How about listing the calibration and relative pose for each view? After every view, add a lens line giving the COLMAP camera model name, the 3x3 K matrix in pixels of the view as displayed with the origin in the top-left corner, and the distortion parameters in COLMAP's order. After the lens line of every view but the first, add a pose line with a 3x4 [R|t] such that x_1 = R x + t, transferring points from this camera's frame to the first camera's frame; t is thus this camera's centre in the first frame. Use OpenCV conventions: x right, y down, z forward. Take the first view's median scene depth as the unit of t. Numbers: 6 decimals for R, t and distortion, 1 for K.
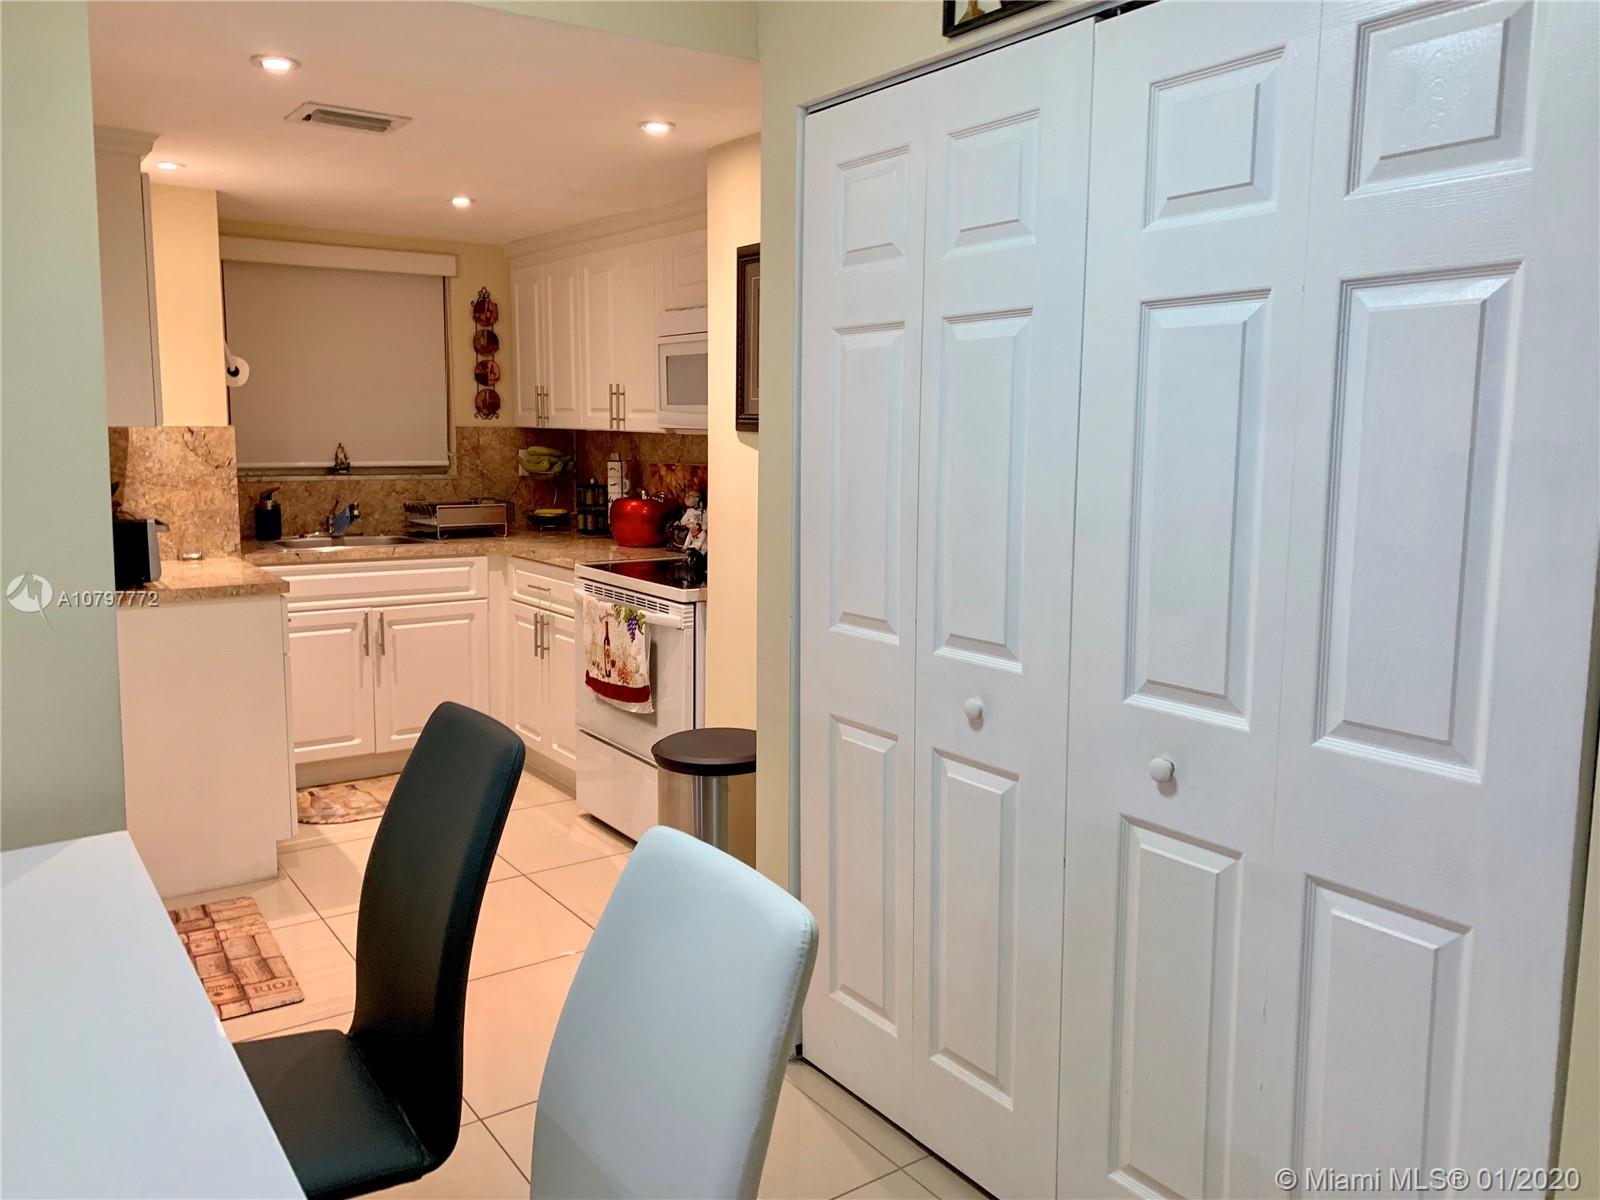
lens RADIAL K [[1226.3, 0, 796.0], [0, 1226.3, 584.5], [0, 0, 1]] dist [0.030249, -0.042069]
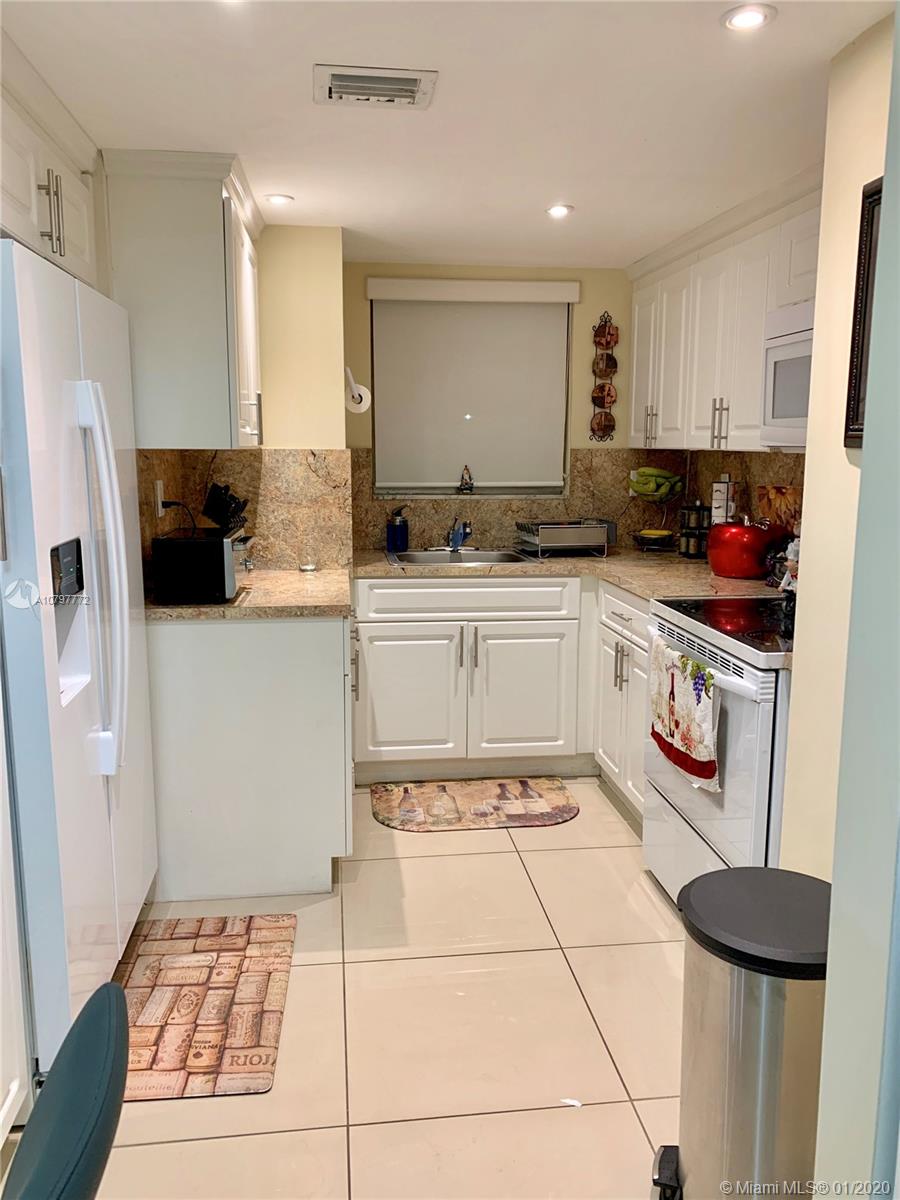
lens RADIAL K [[919.7, 0, 436.2], [0, 919.7, 588.0], [0, 0, 1]] dist [0.030249, -0.042069]
pose [[0.879202, 0.062674, -0.472309, 0.000159], [-0.053064, 0.998024, 0.033658, -0.039324], [0.473485, -0.004529, 0.880790, 0.334050]]
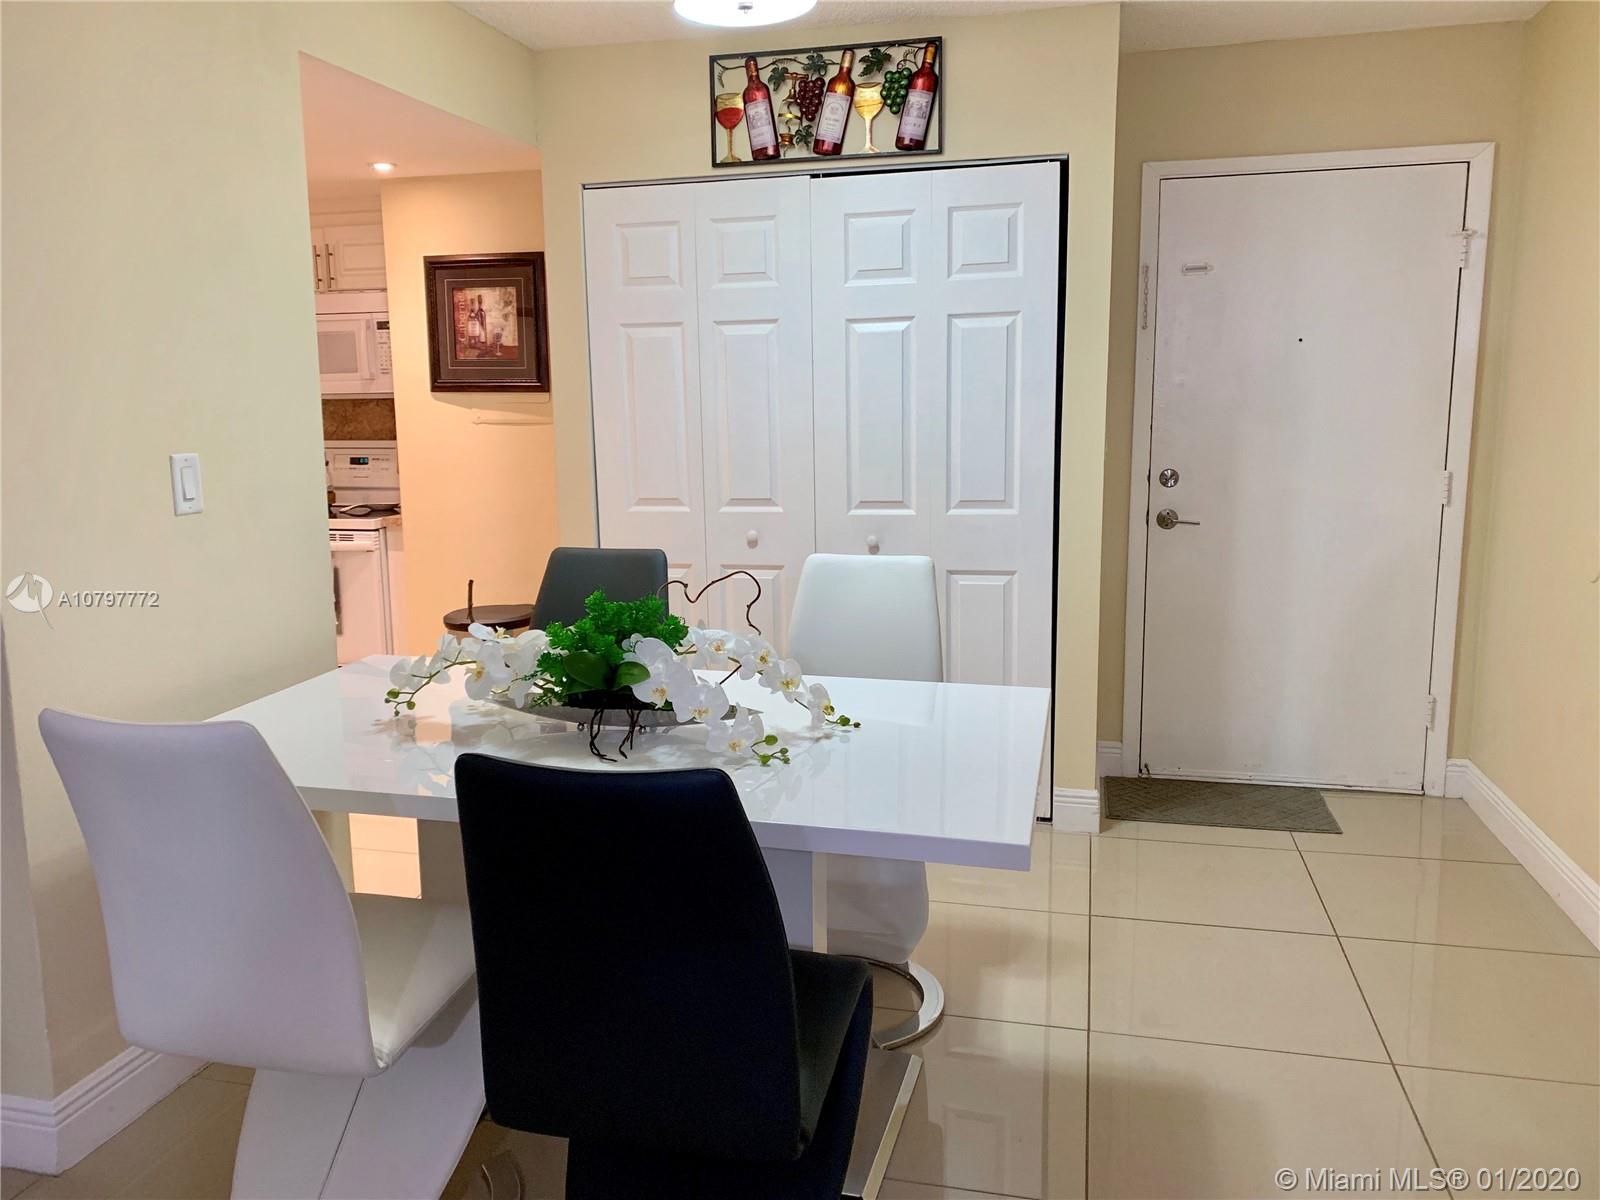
lens RADIAL K [[1226.3, 0, 795.5], [0, 1226.3, 606.6], [0, 0, 1]] dist [0.030249, -0.042069]
pose [[0.739718, -0.153391, 0.655201, -0.536681], [0.117075, 0.988160, 0.099164, 0.015650], [-0.662654, 0.003354, 0.748918, -0.220343]]
